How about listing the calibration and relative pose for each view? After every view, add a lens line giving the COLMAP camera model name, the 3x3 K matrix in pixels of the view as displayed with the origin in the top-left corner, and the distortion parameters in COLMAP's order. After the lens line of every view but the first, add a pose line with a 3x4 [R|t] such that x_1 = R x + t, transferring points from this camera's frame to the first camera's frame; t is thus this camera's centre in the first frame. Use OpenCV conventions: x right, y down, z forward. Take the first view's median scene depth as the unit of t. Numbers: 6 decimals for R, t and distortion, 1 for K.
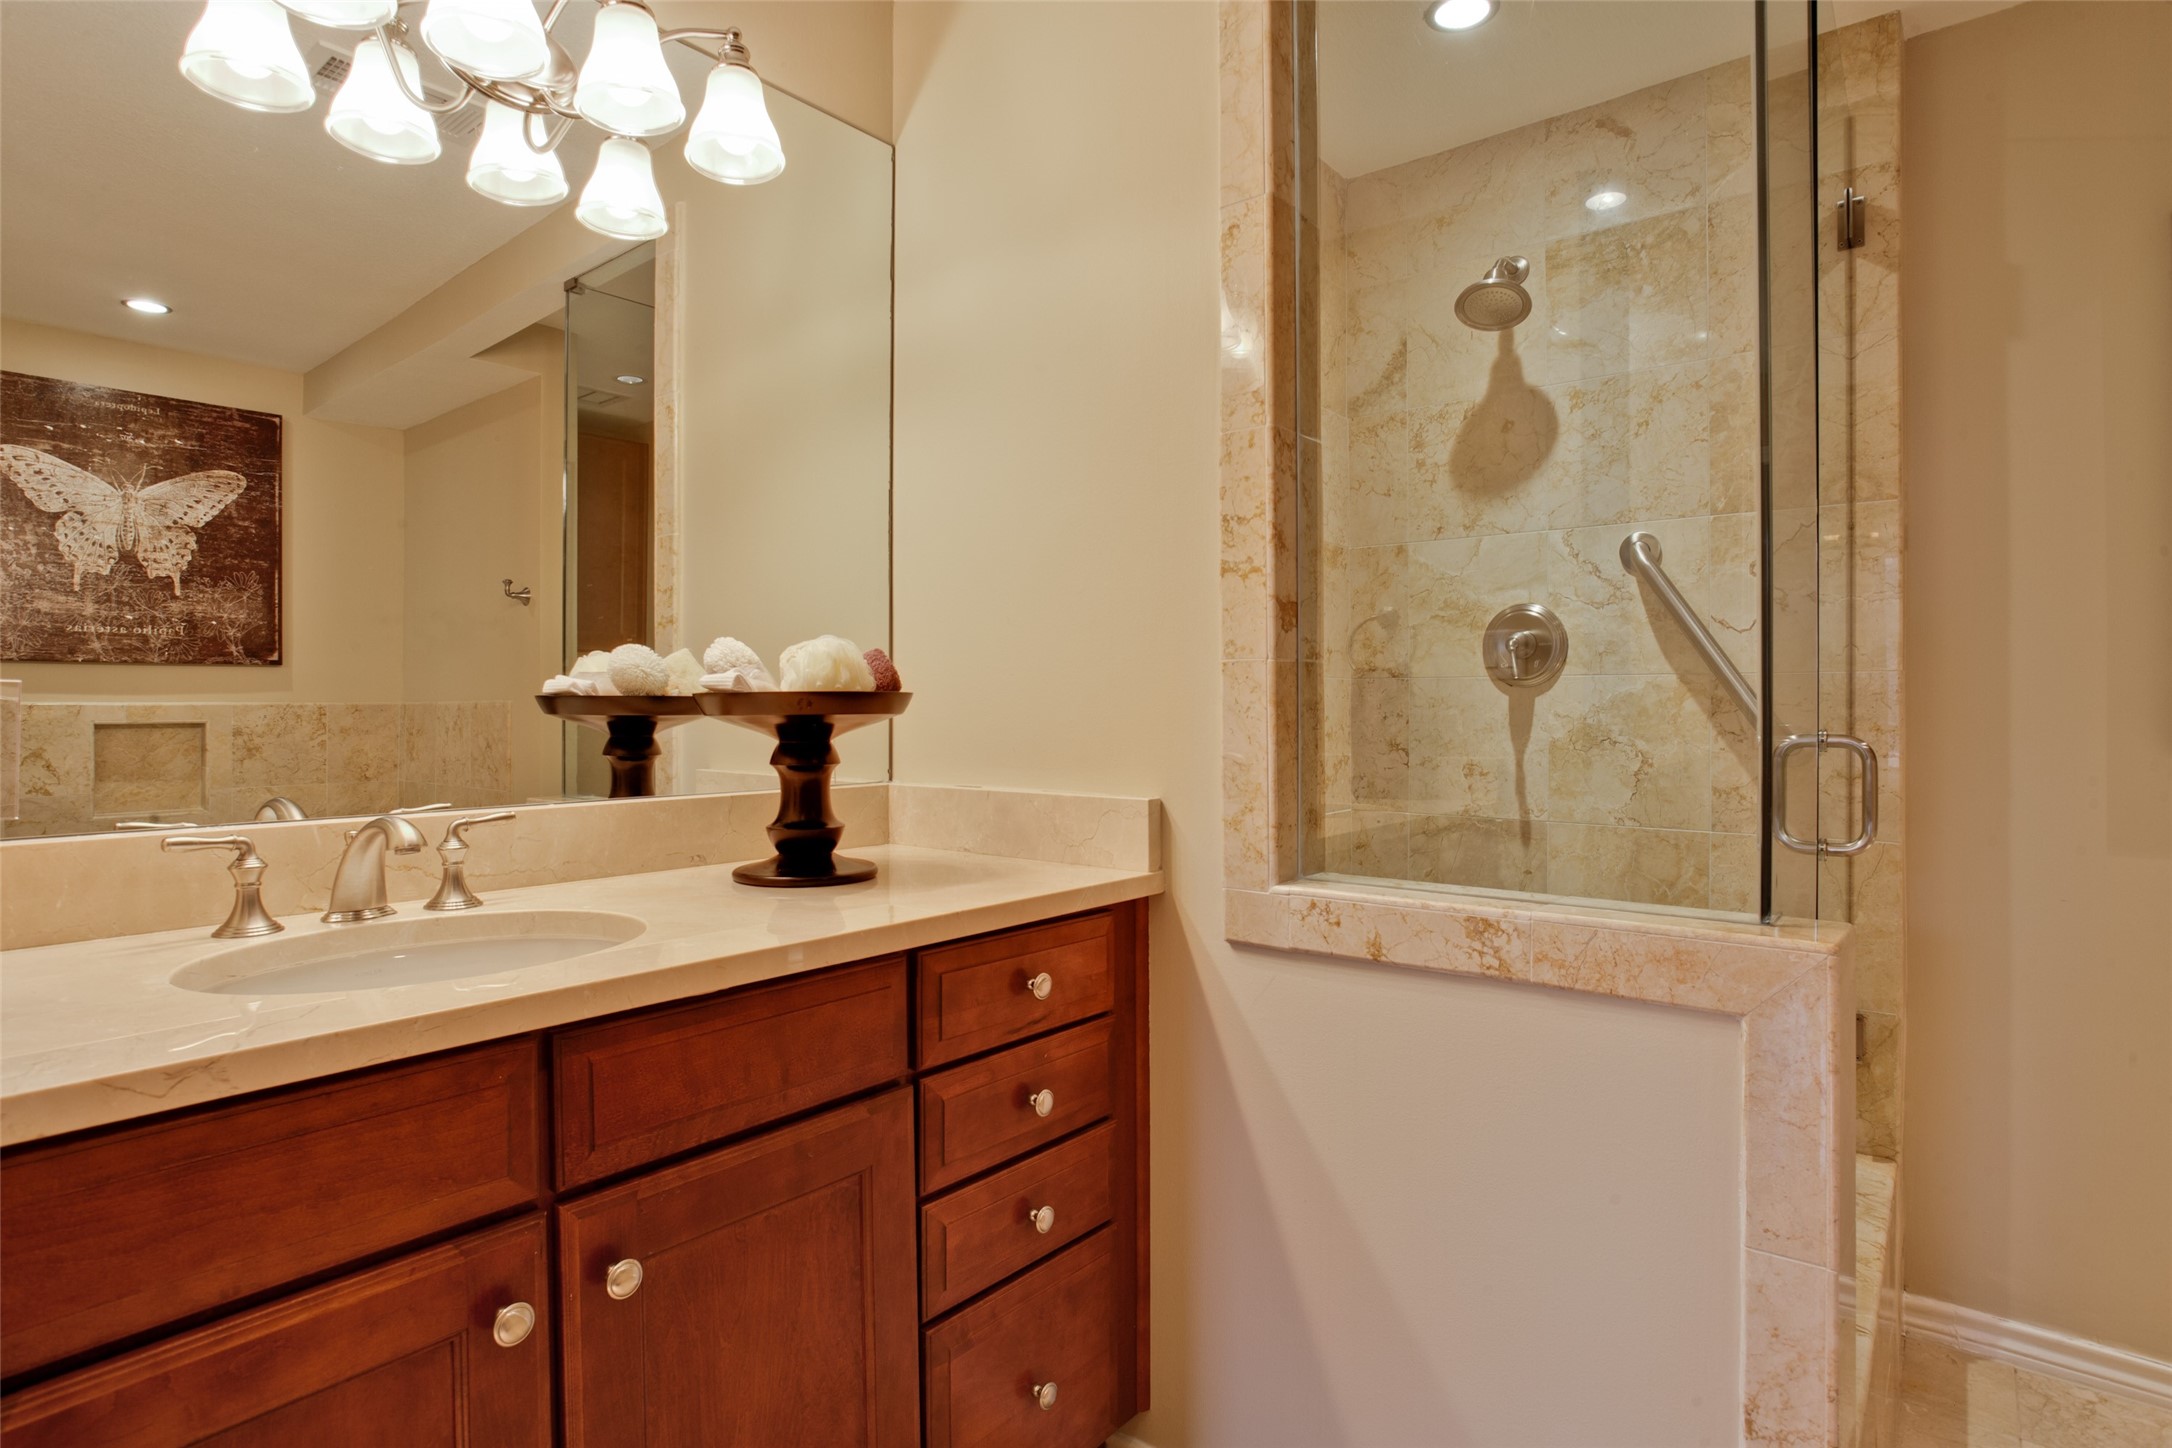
lens RADIAL K [[1171.6, 0, 978.7], [0, 1171.6, 705.4], [0, 0, 1]] dist [-0.058963, 0.029421]
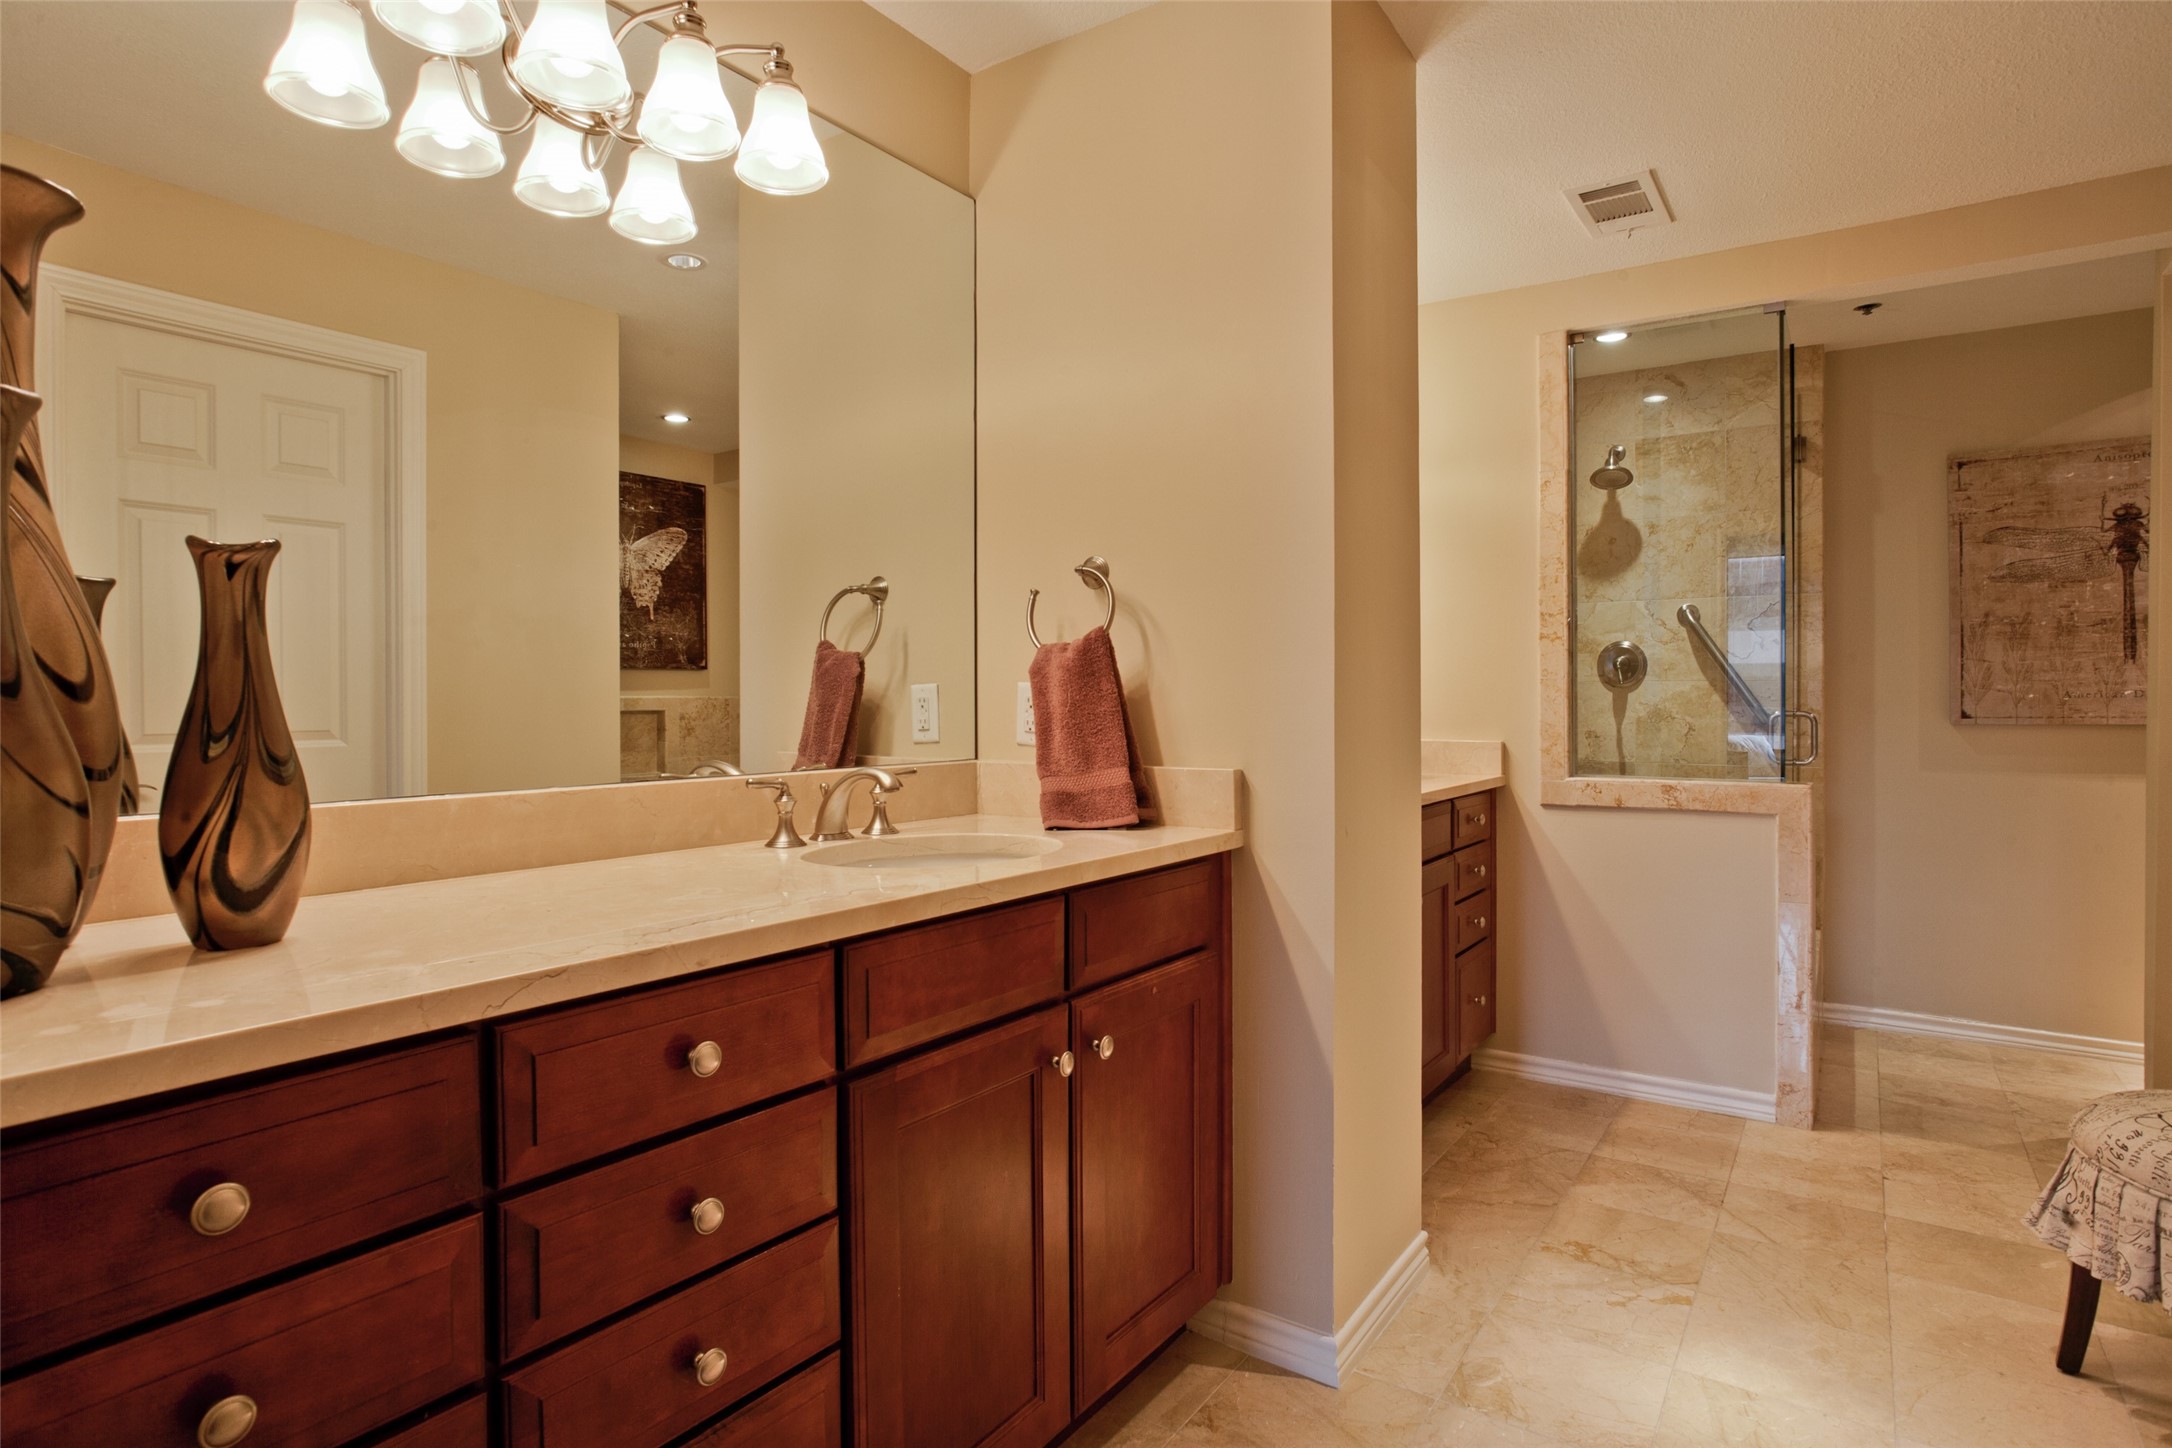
lens RADIAL K [[1098.3, 0, 1060.0], [0, 1098.3, 699.7], [0, 0, 1]] dist [-0.044697, 0.017703]
pose [[0.998135, -0.003088, 0.060959, -0.295576], [0.002655, 0.999971, 0.007193, -0.006859], [-0.060980, -0.007017, 0.998114, -0.370712]]
